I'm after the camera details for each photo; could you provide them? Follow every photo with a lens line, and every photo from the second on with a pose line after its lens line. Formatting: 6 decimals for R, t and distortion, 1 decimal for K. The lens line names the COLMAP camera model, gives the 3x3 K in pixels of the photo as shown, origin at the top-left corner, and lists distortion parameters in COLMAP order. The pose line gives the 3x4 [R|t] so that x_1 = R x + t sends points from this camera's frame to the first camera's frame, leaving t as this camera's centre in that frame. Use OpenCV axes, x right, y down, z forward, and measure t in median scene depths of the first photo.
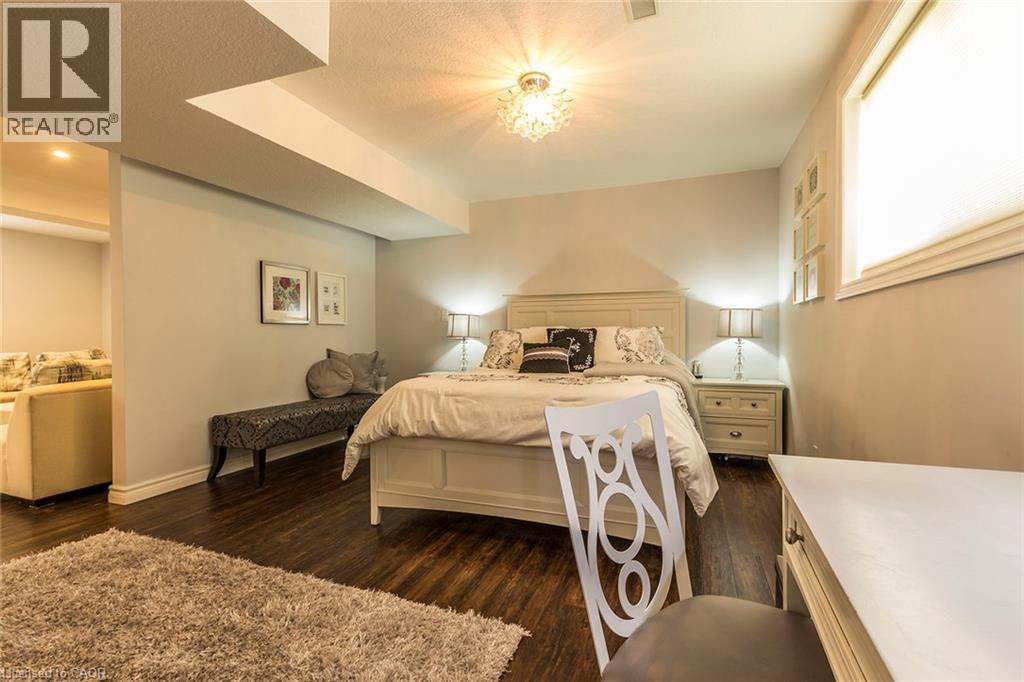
lens RADIAL K [[472.4, 0, 517.9], [0, 472.4, 339.7], [0, 0, 1]] dist [0.010668, -0.003259]
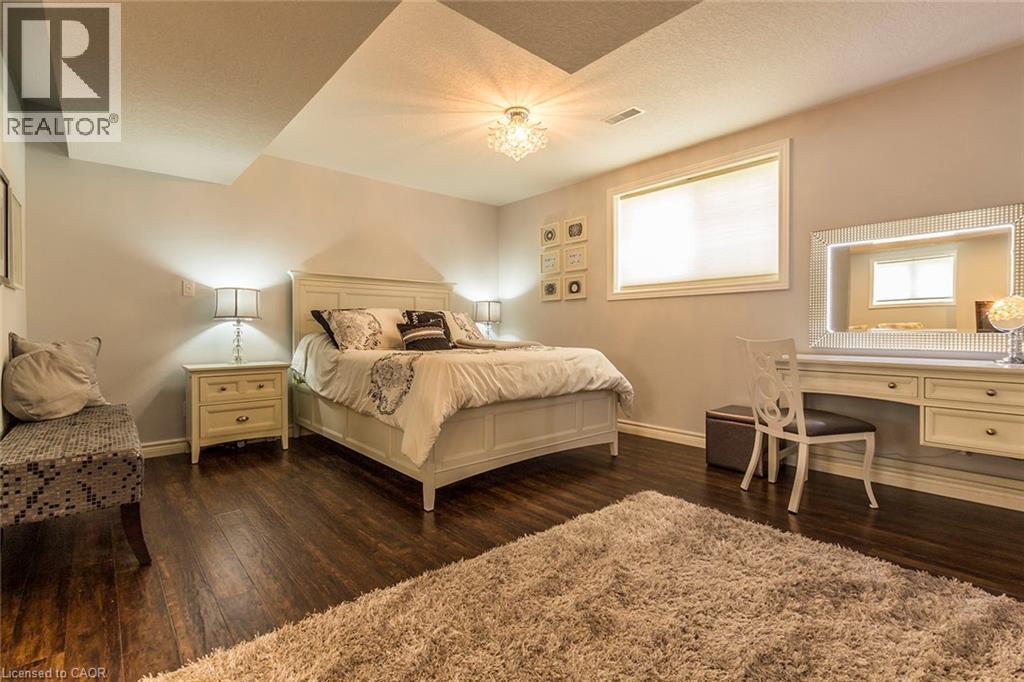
lens RADIAL K [[472.4, 0, 515.4], [0, 472.4, 340.4], [0, 0, 1]] dist [0.010668, -0.003259]
pose [[0.477398, -0.027298, 0.878263, -1.069114], [-0.006478, 0.999381, 0.034583, 0.008513], [-0.878663, -0.022199, 0.476925, 0.394848]]
